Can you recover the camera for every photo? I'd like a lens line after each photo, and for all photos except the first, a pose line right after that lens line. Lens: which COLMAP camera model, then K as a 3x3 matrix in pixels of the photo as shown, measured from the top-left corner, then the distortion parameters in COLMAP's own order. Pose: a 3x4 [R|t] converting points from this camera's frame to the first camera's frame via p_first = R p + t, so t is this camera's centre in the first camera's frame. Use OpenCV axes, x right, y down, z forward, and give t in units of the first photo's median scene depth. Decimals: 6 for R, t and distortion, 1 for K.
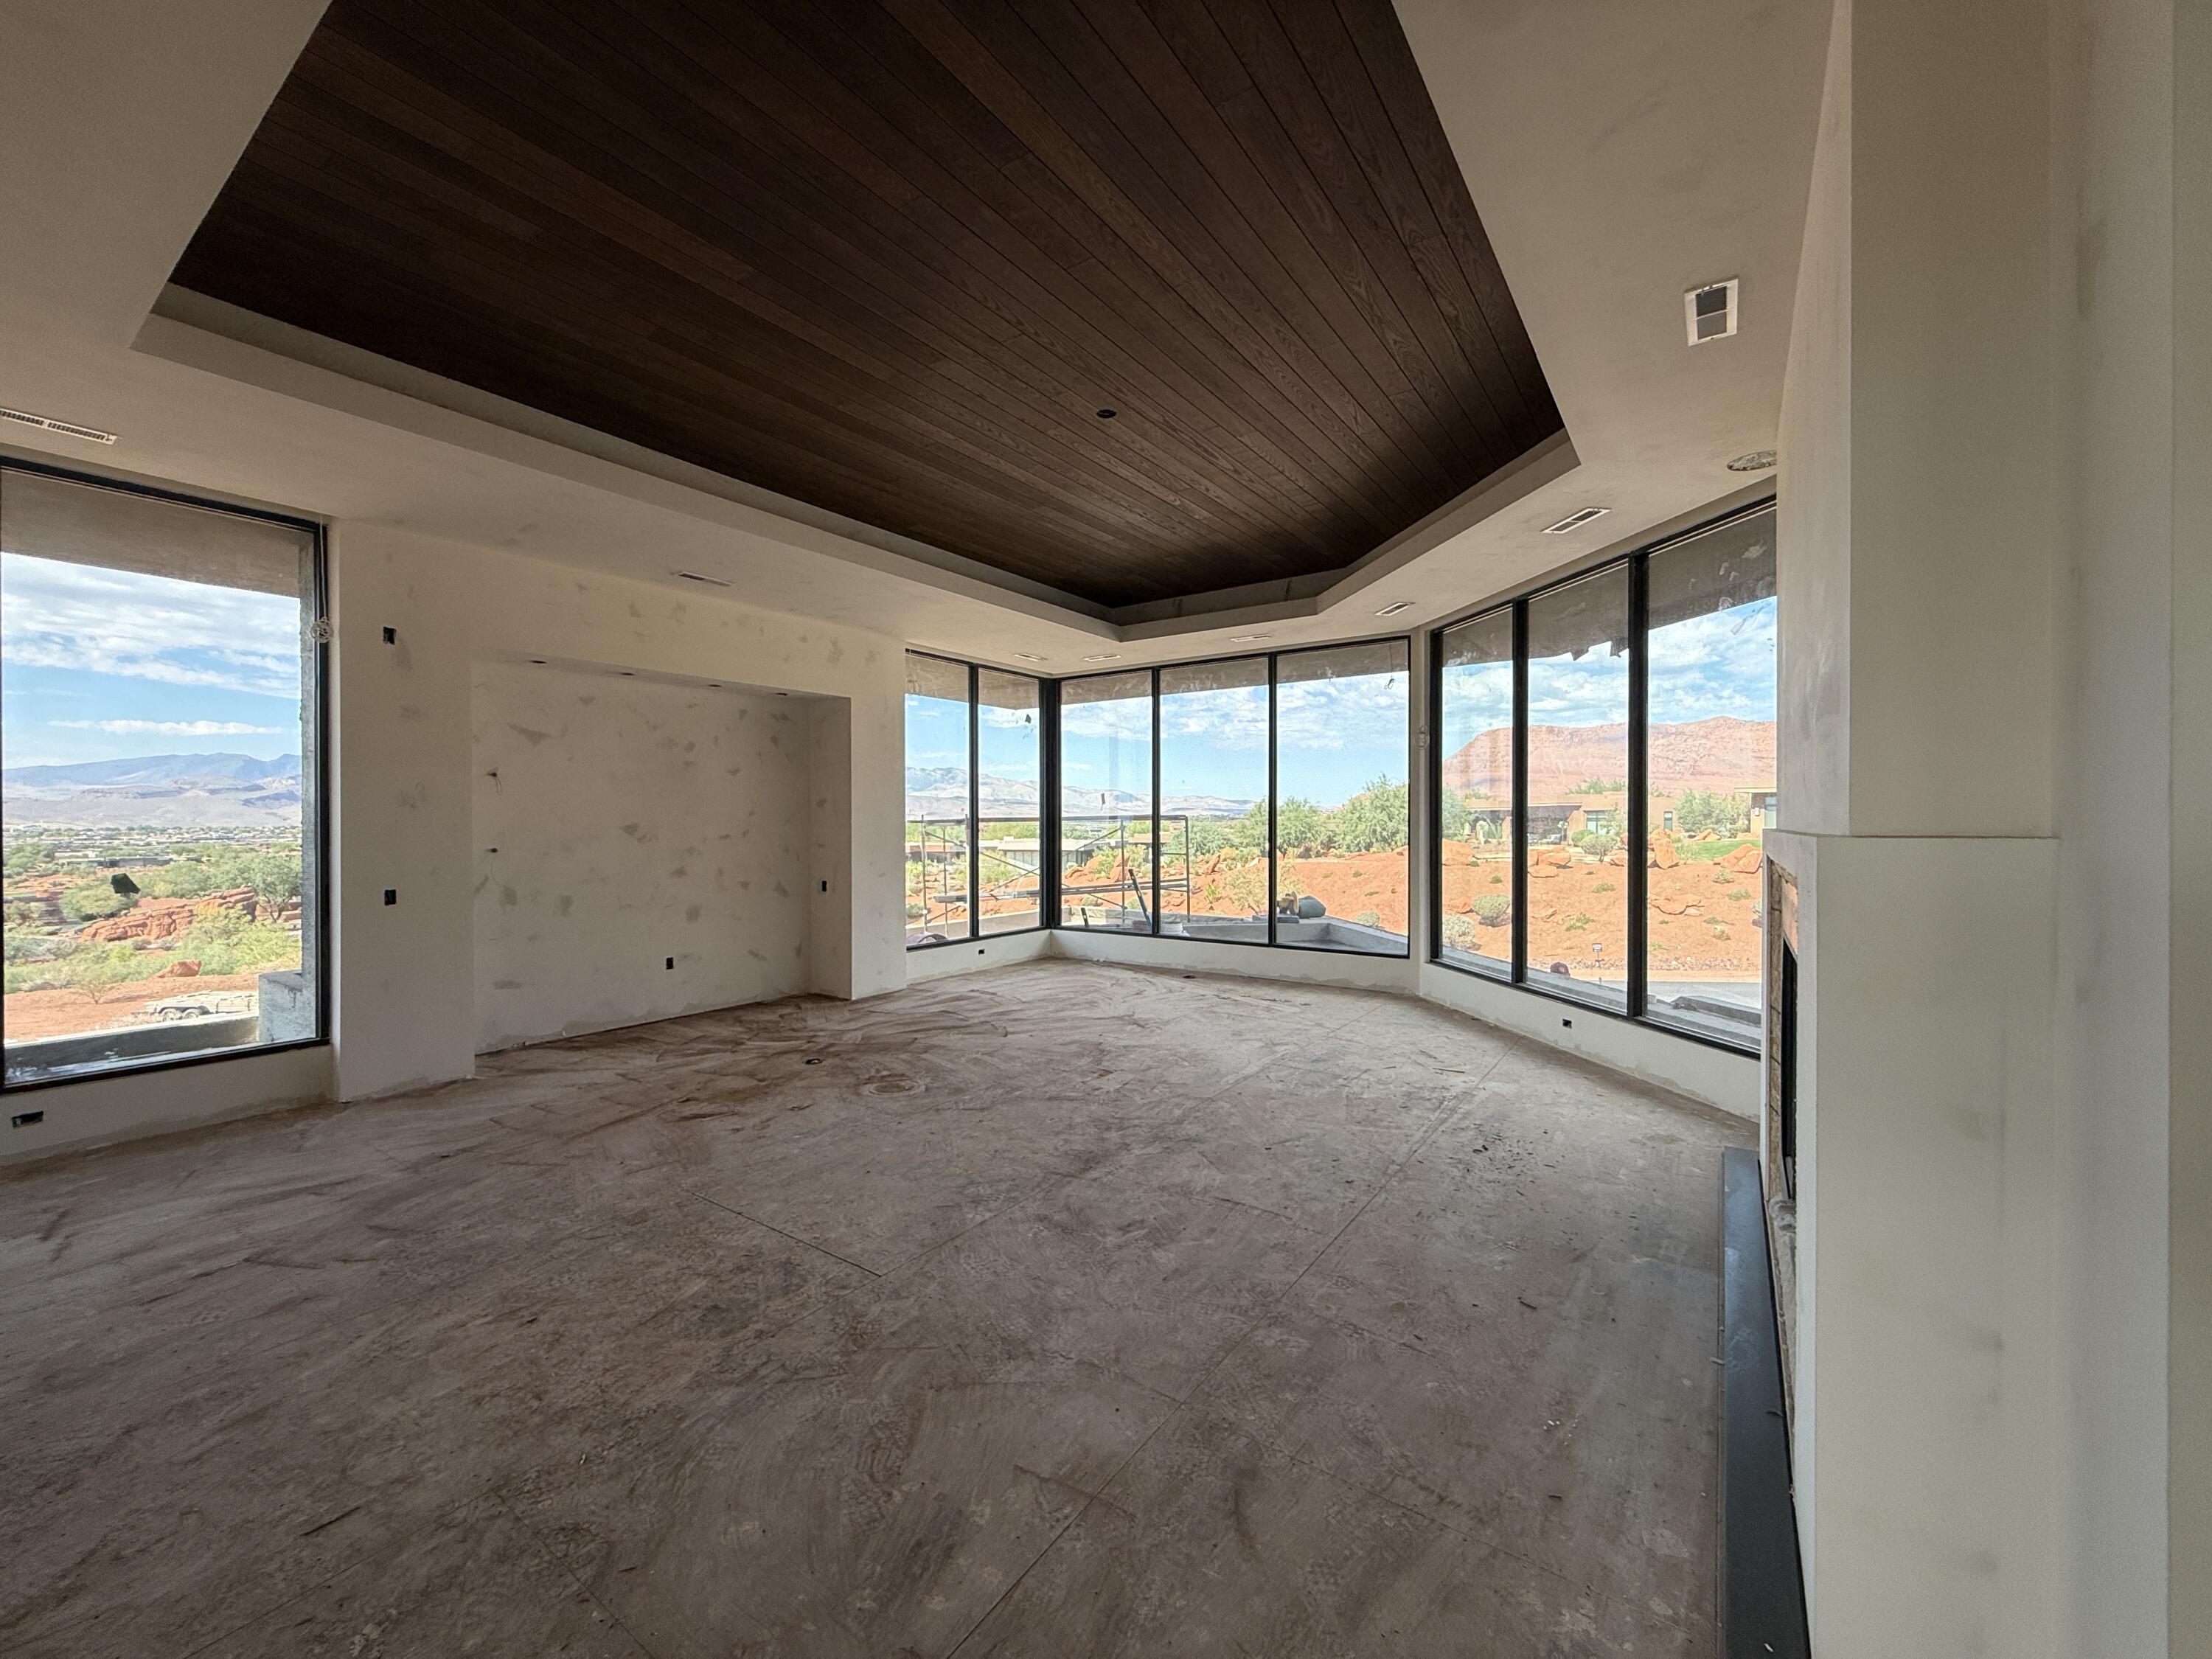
lens RADIAL K [[882.0, 0, 1101.4], [0, 882.0, 828.2], [0, 0, 1]] dist [-0.000928, 0.000705]
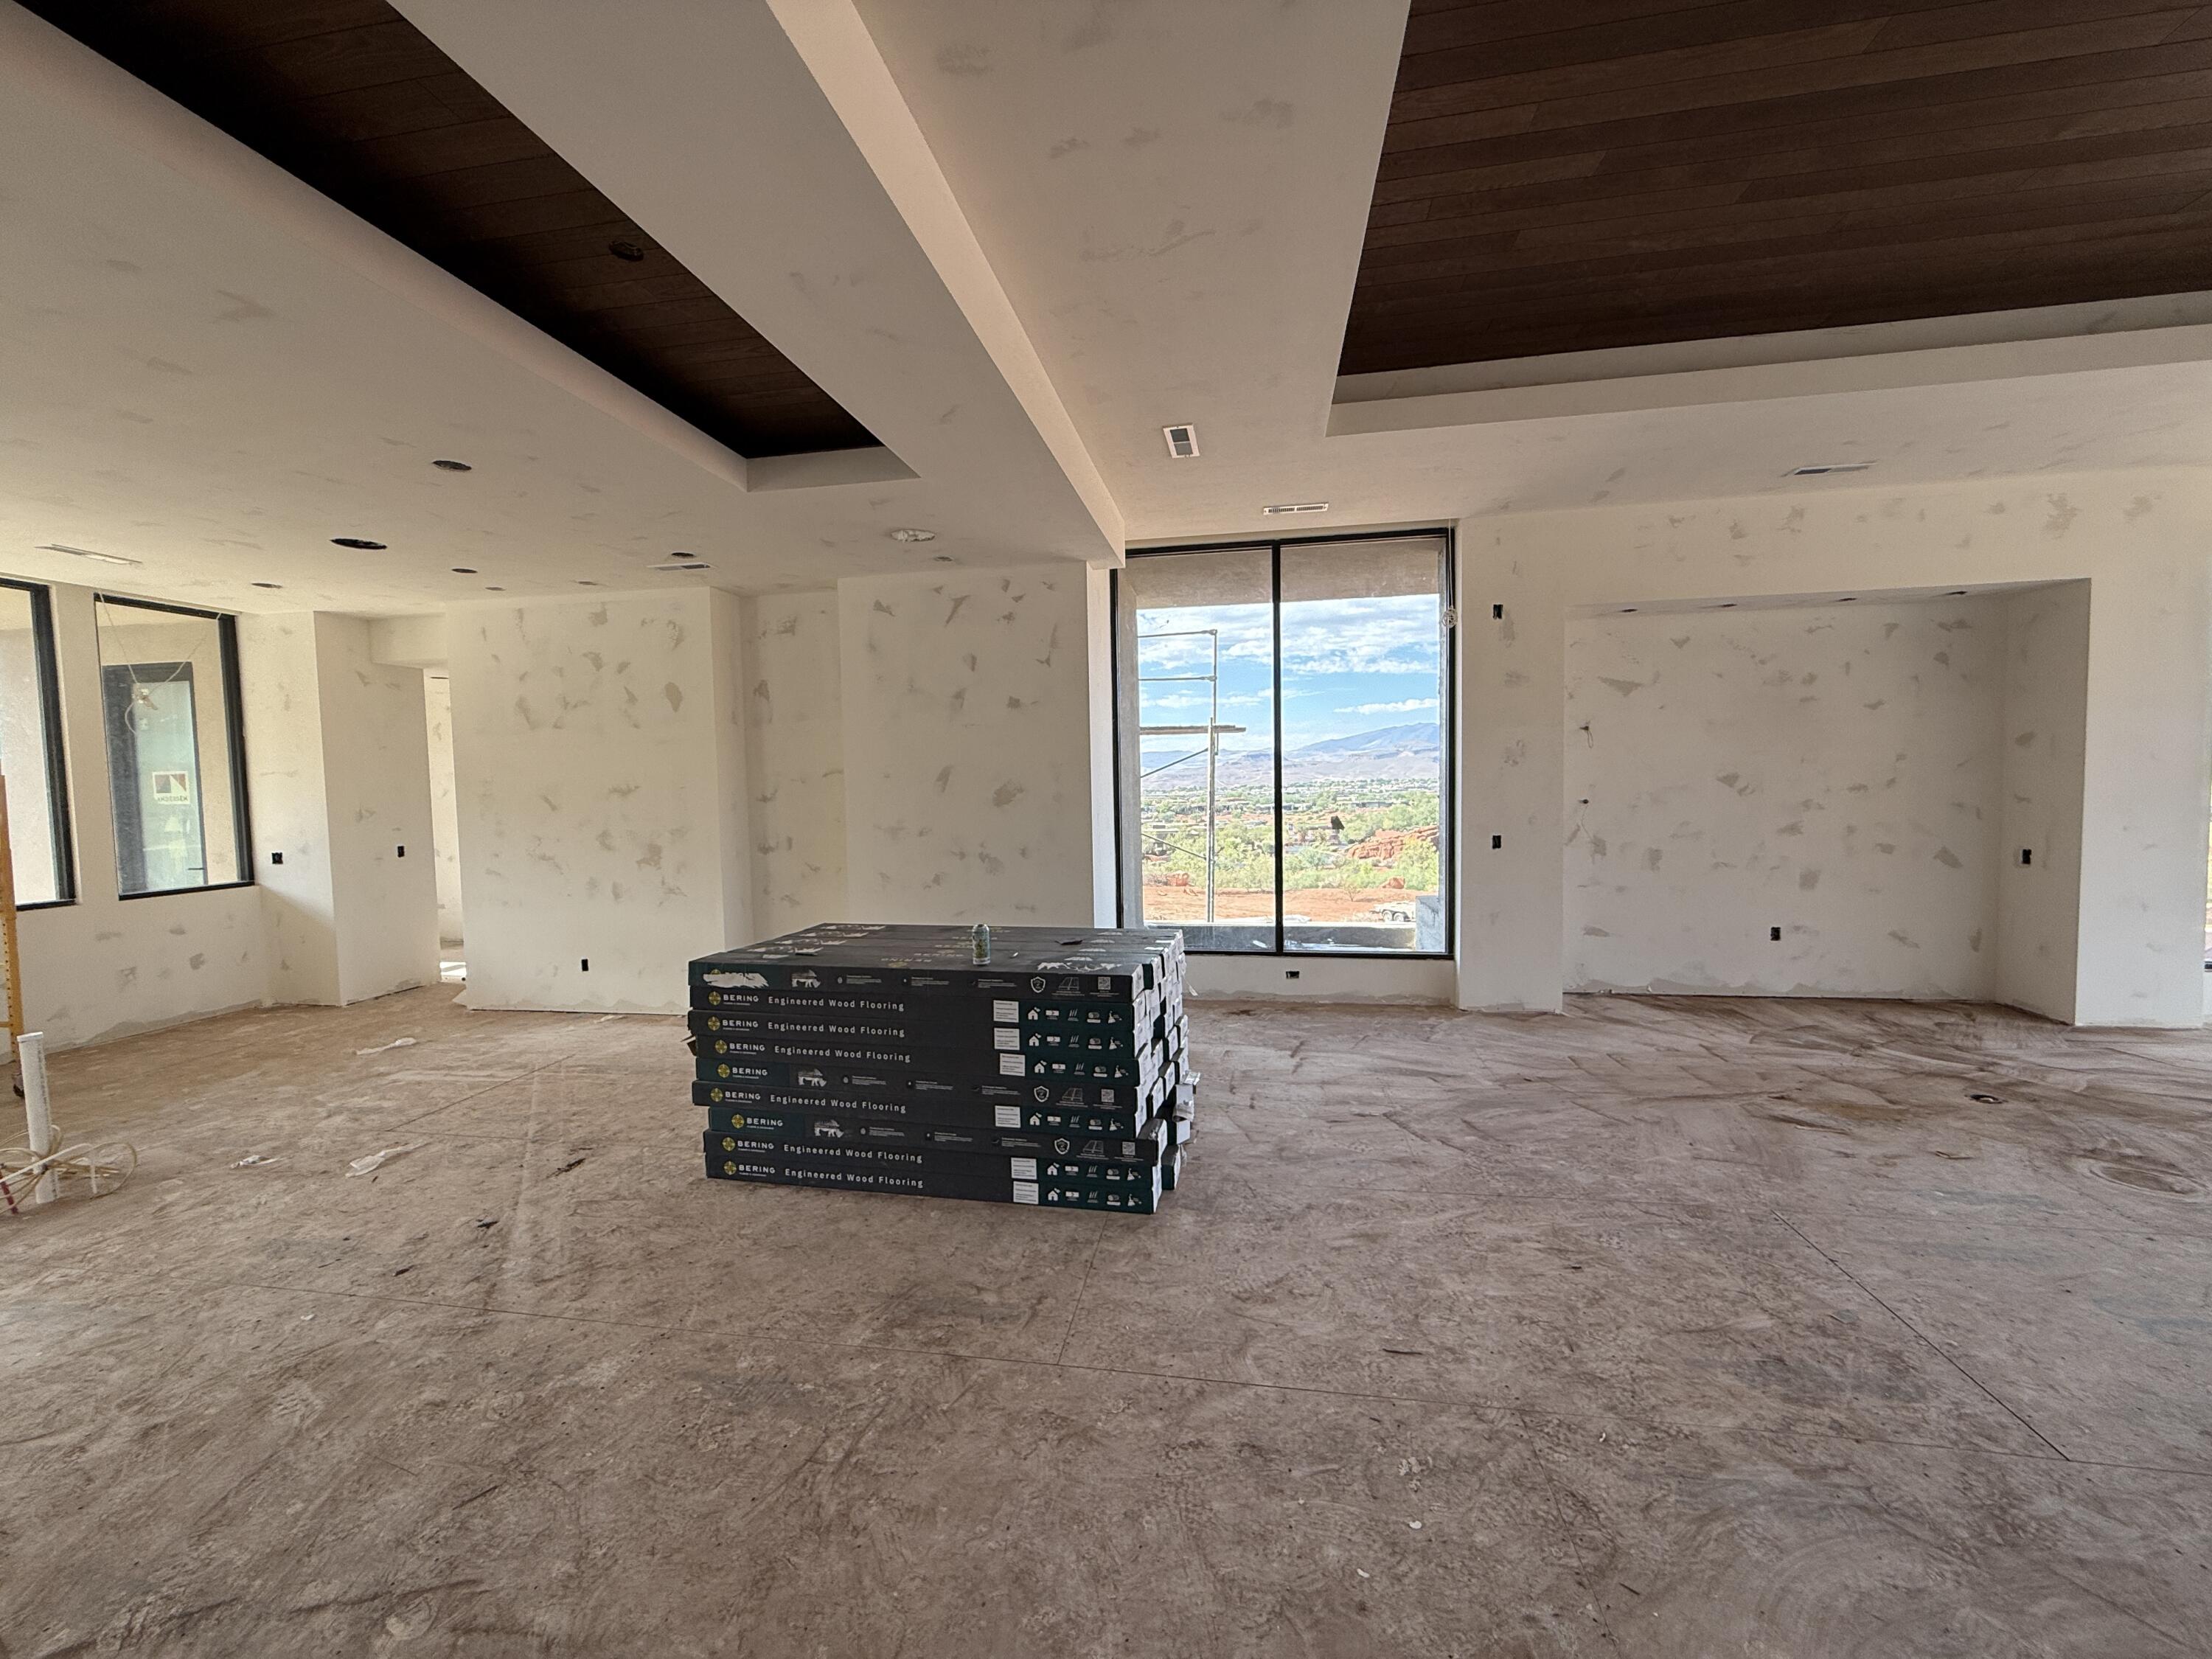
lens RADIAL K [[882.0, 0, 1101.4], [0, 882.0, 828.2], [0, 0, 1]] dist [-0.000928, 0.000705]
pose [[0.425225, 0.039247, -0.904236, 0.013583], [0.014137, 0.998650, 0.049993, -0.004811], [0.904977, -0.034041, 0.424096, 0.053183]]
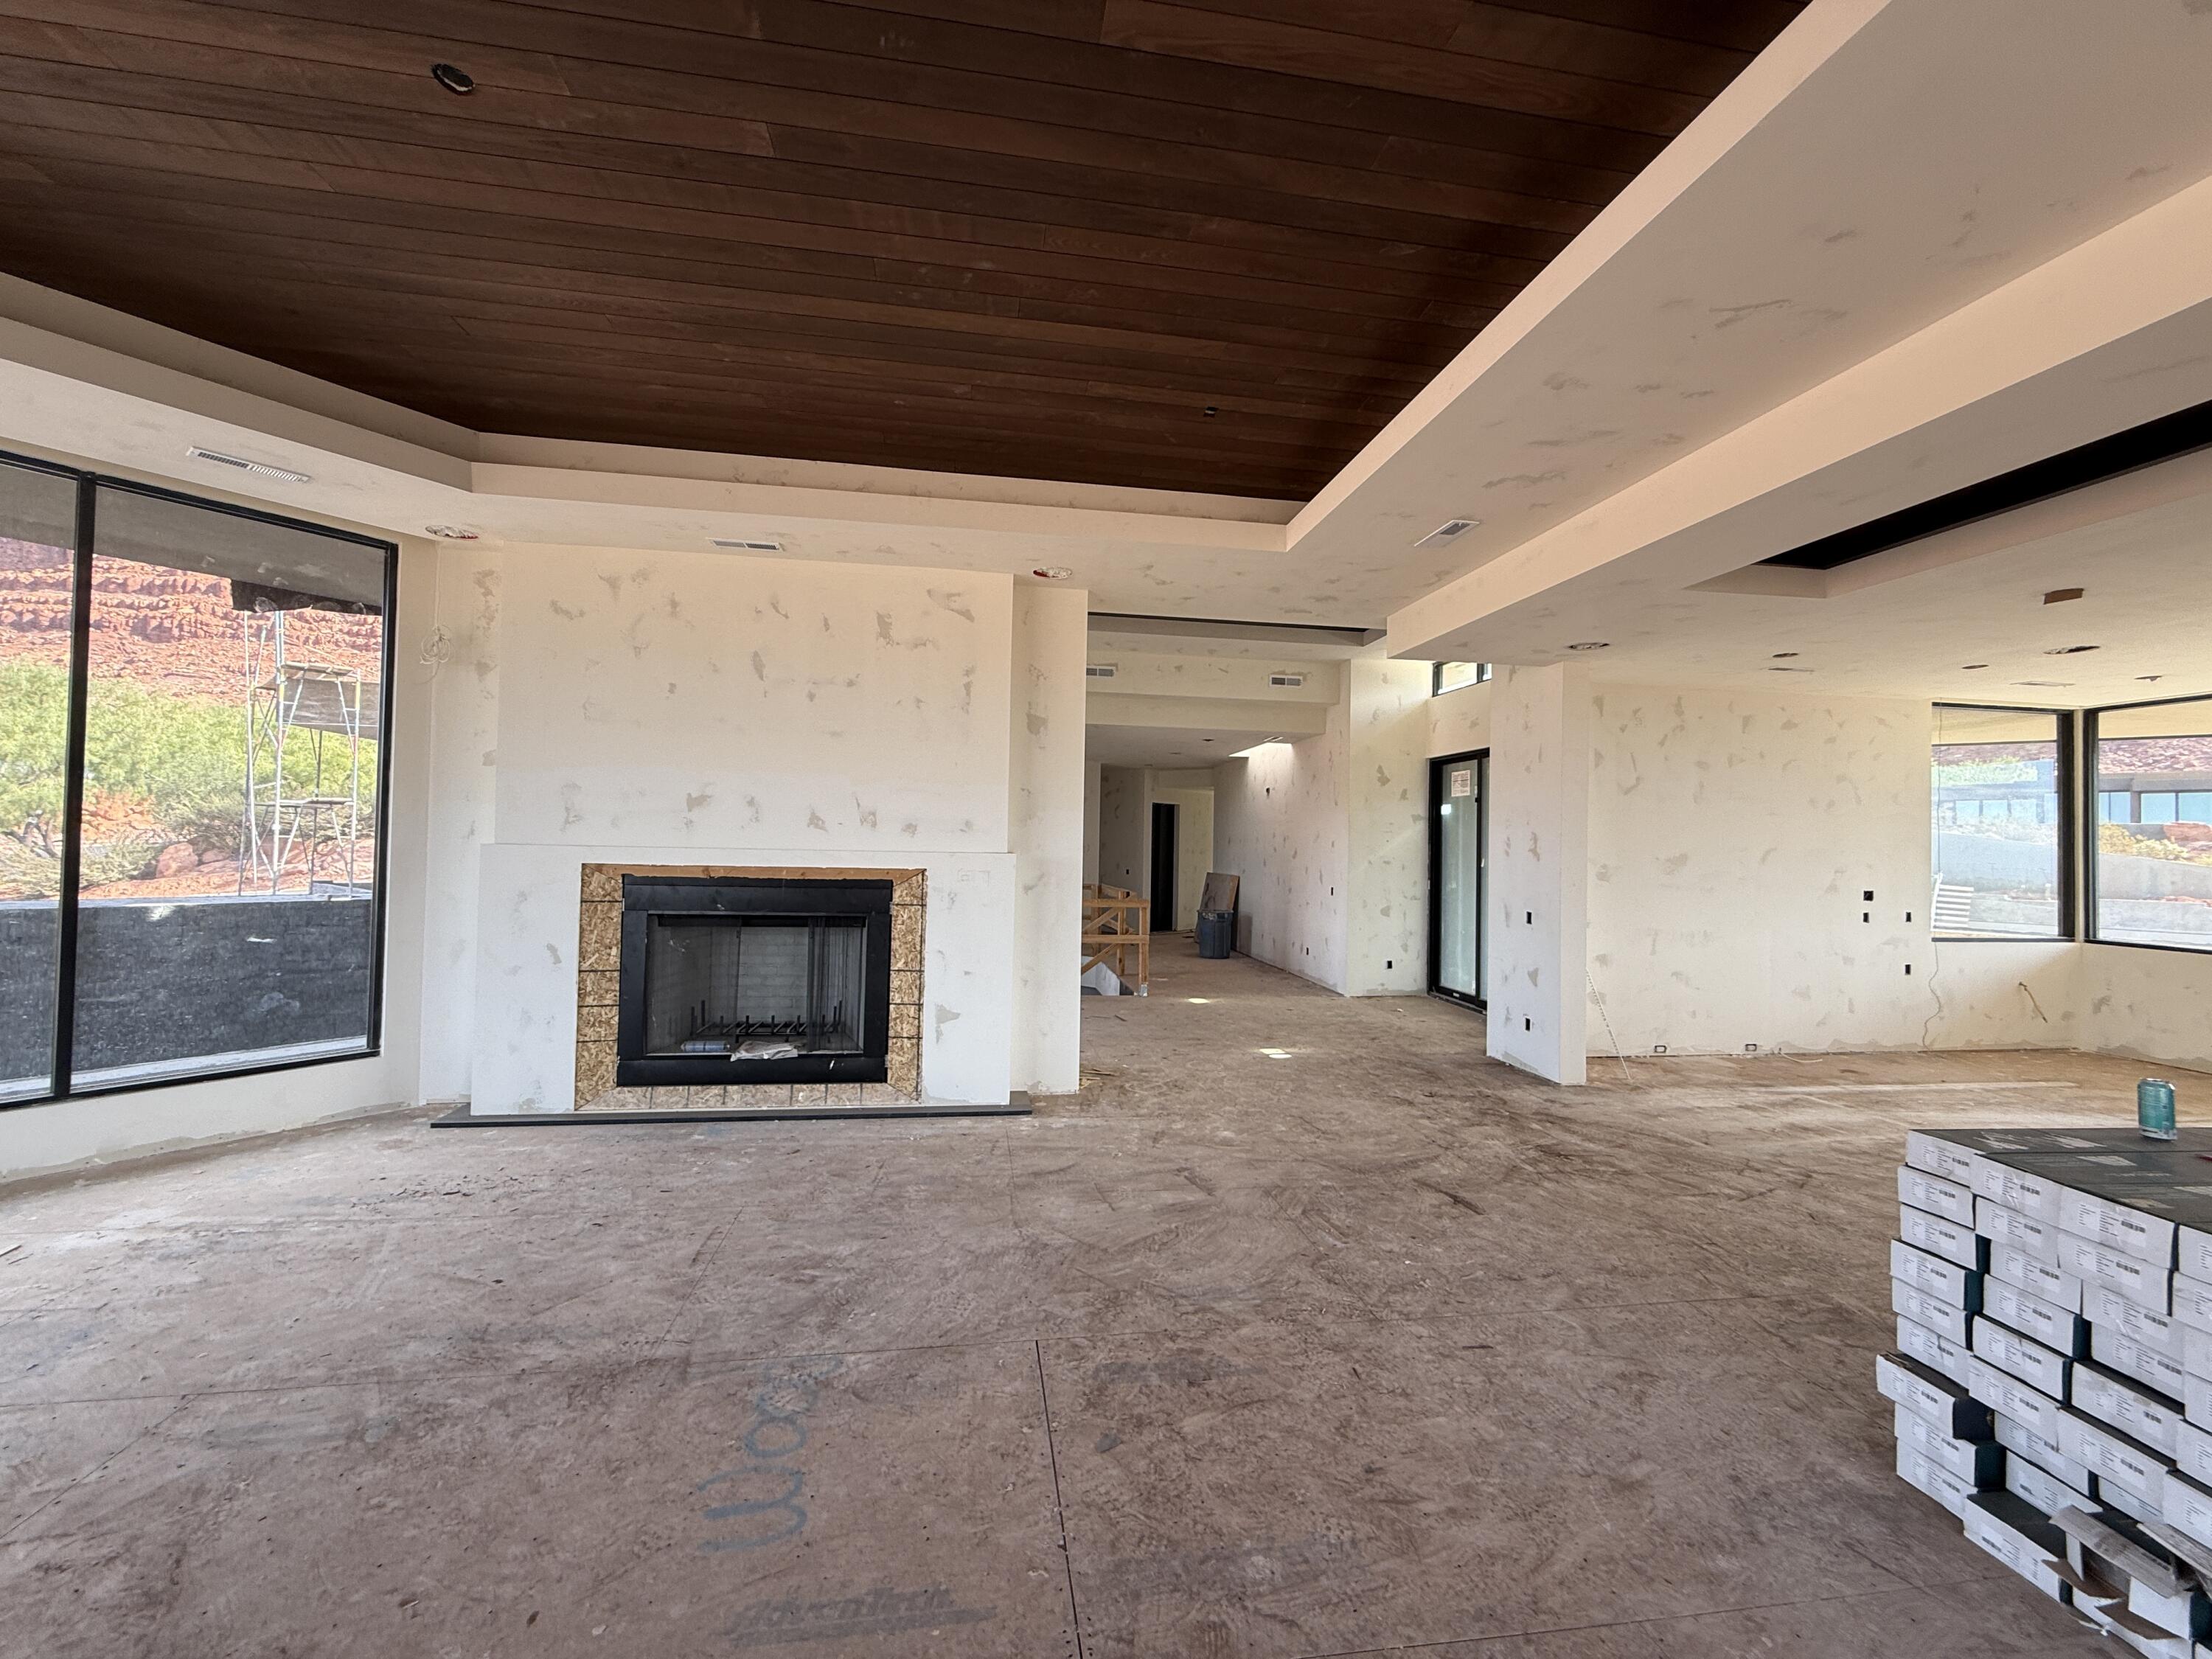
lens RADIAL K [[882.0, 0, 1101.4], [0, 882.0, 828.2], [0, 0, 1]] dist [-0.000928, 0.000705]
pose [[-0.692161, -0.000910, 0.721743, -0.644377], [-0.016488, 0.999758, -0.014551, -0.014786], [-0.721555, -0.021972, -0.692009, 1.066672]]
